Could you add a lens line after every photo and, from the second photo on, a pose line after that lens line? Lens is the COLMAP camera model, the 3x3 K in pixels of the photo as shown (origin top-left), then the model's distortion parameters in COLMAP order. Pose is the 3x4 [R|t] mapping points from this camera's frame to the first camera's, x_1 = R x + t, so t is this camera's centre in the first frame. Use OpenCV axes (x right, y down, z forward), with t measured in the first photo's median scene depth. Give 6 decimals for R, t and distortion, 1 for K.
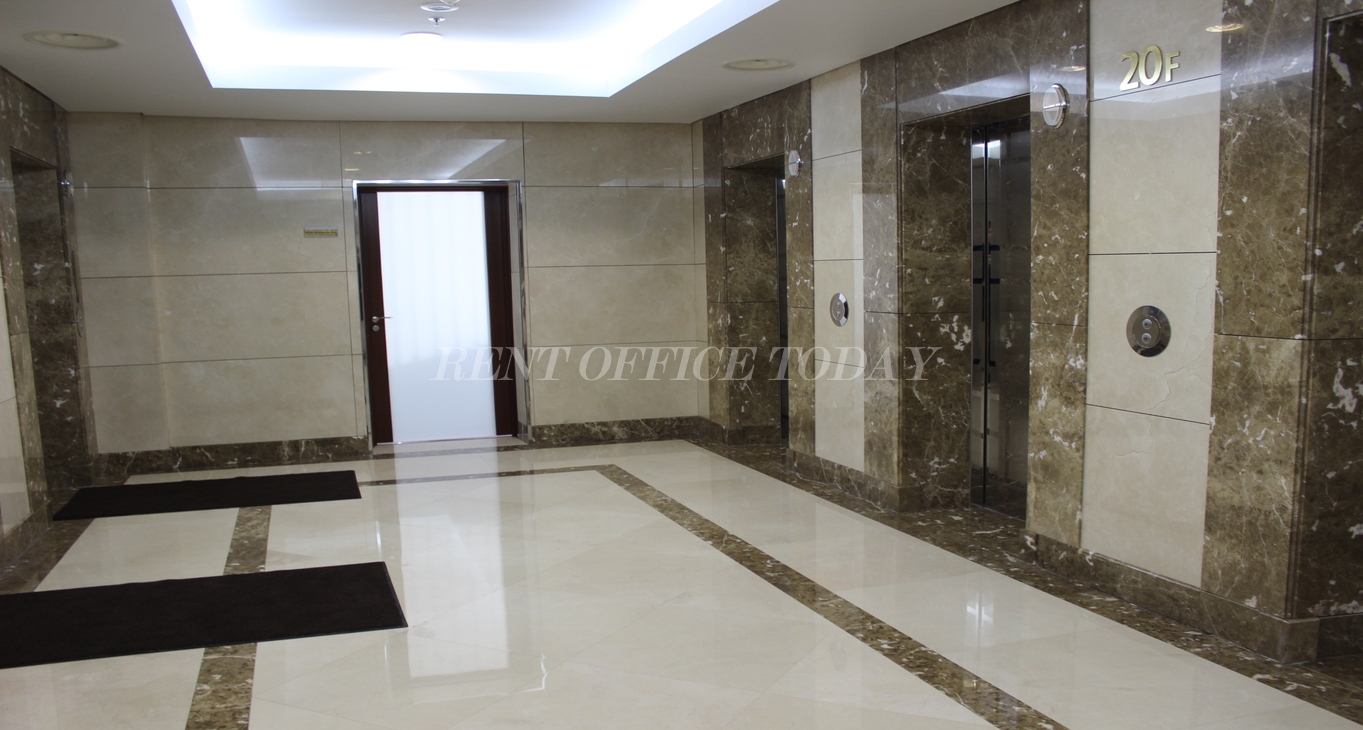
lens RADIAL K [[1204.5, 0, 681.5], [0, 1204.5, 365.0], [0, 0, 1]] dist [-0.009476, 0.015355]
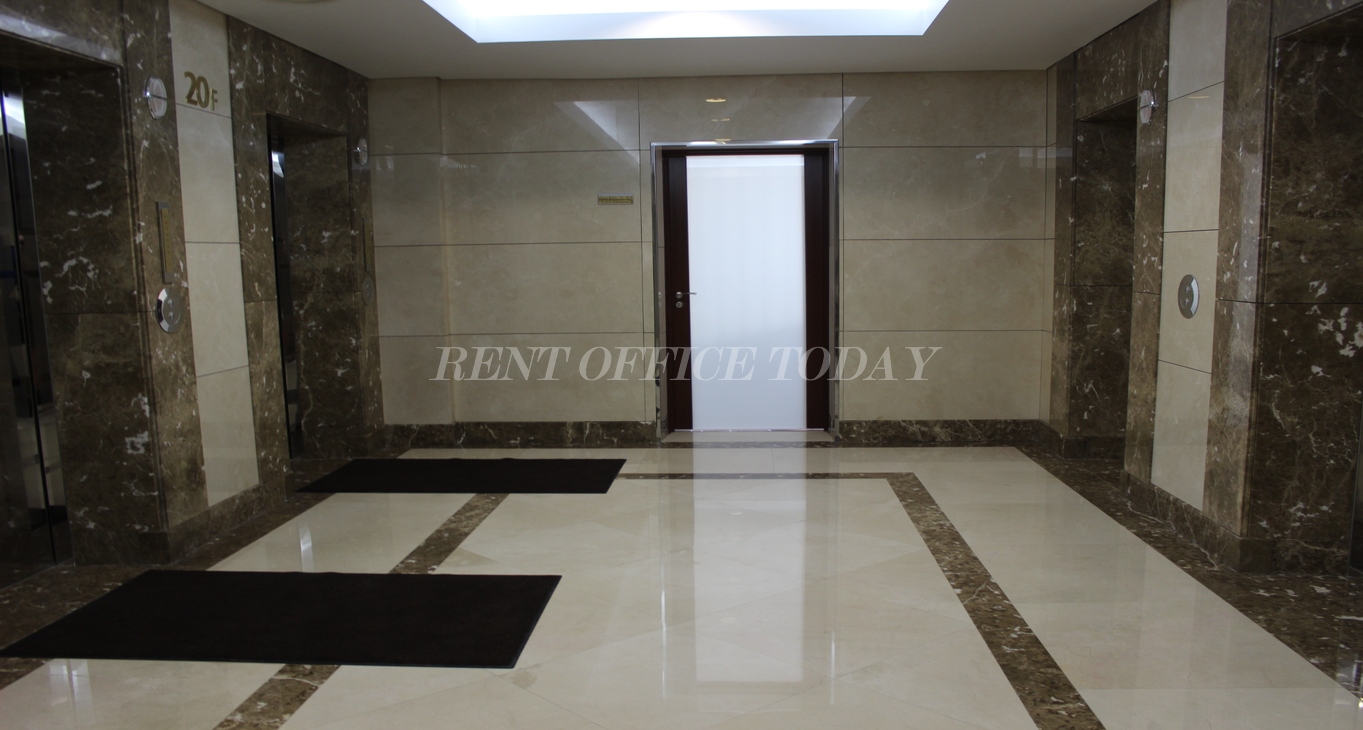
lens RADIAL K [[1205.3, 0, 678.4], [0, 1205.3, 412.3], [0, 0, 1]] dist [-0.140731, 0.244876]
pose [[0.935020, 0.056704, -0.350032, 0.091709], [-0.037499, 0.997408, 0.061408, -0.006345], [0.352607, -0.044291, 0.934723, 0.173465]]
